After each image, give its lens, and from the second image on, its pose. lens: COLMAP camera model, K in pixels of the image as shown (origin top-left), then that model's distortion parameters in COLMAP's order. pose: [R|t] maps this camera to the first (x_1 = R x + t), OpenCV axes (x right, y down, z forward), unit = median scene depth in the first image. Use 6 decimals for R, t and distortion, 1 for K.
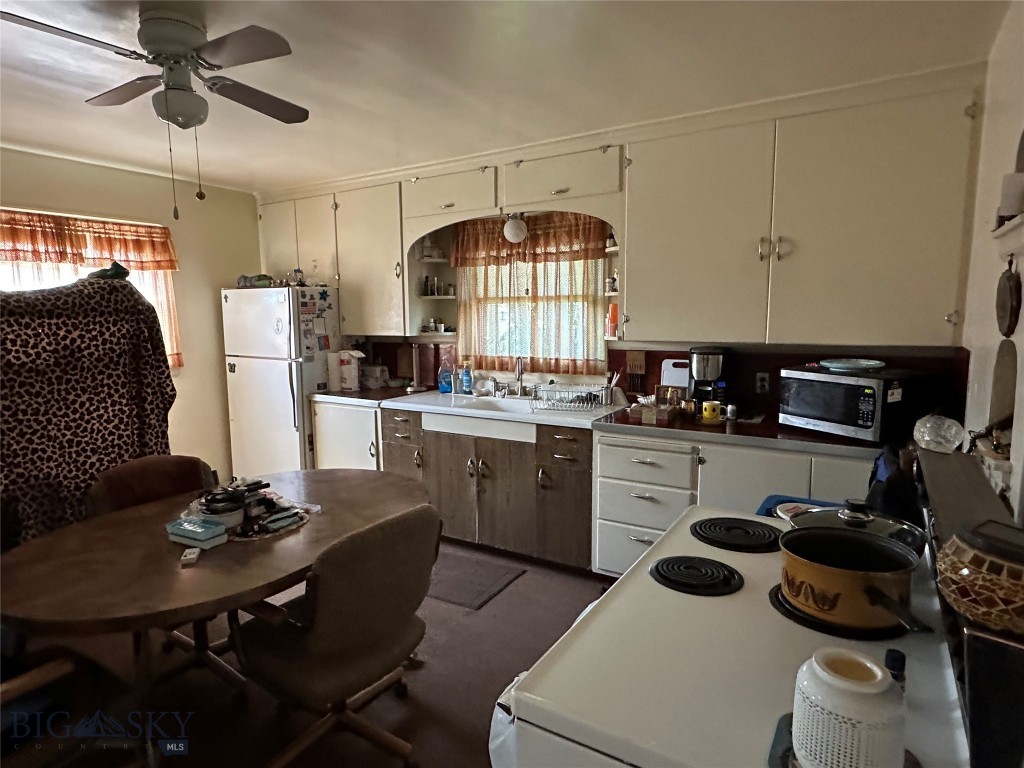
lens RADIAL K [[601.2, 0, 512.0], [0, 601.2, 384.0], [0, 0, 1]] dist [0.004446, 0.001948]
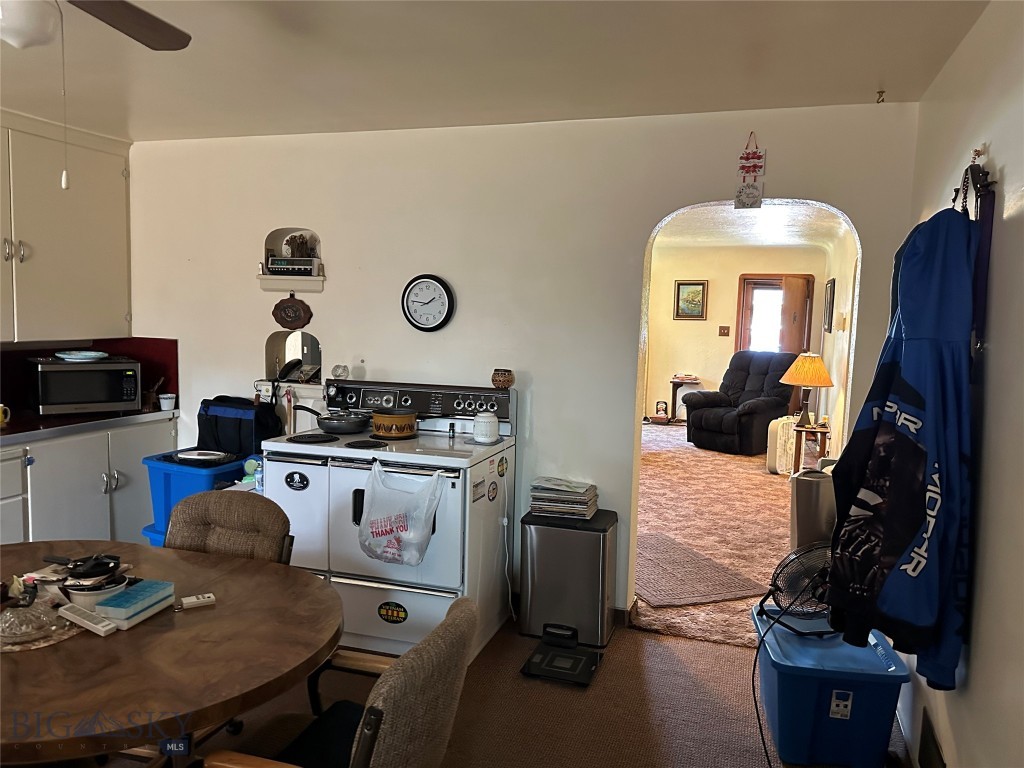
lens RADIAL K [[776.7, 0, 512.0], [0, 776.7, 384.0], [0, 0, 1]] dist [0.108548, -0.158611]
pose [[-0.248894, -0.088340, 0.964493, -0.857343], [0.087739, 0.989681, 0.113288, -0.058186], [-0.964548, 0.112821, -0.238575, 0.399777]]
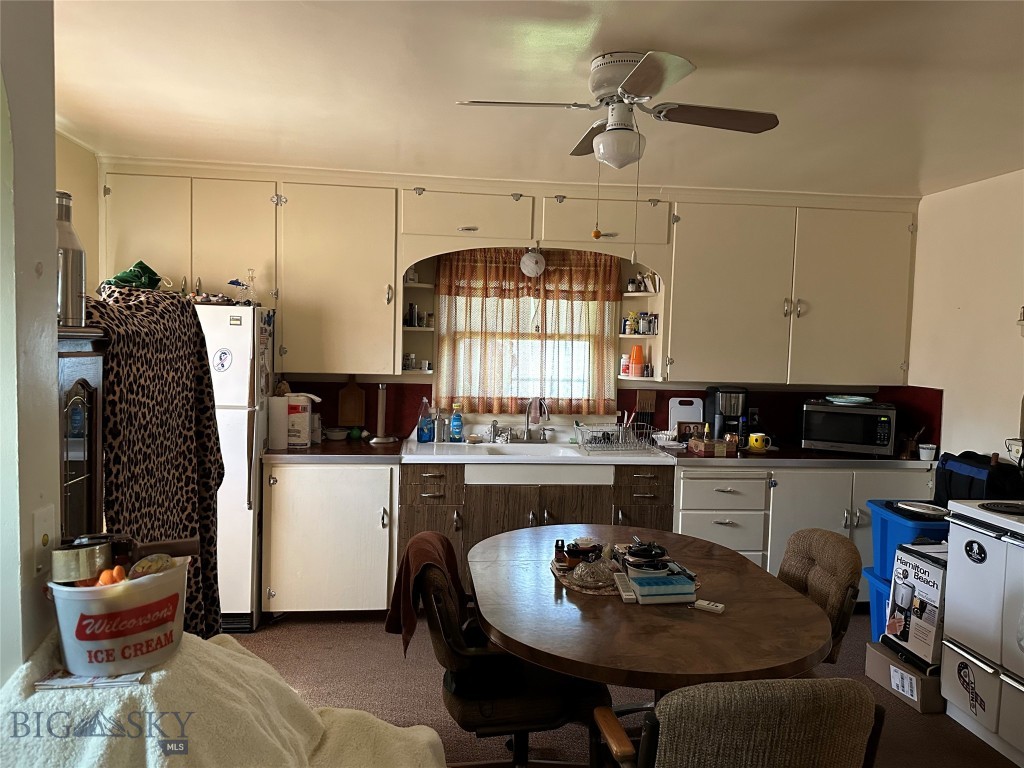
lens RADIAL K [[776.7, 0, 512.0], [0, 776.7, 384.0], [0, 0, 1]] dist [0.108548, -0.158611]
pose [[0.774315, -0.008953, 0.632737, -0.802629], [0.040738, 0.998531, -0.035724, -0.025898], [-0.631488, 0.053438, 0.773542, 0.088963]]
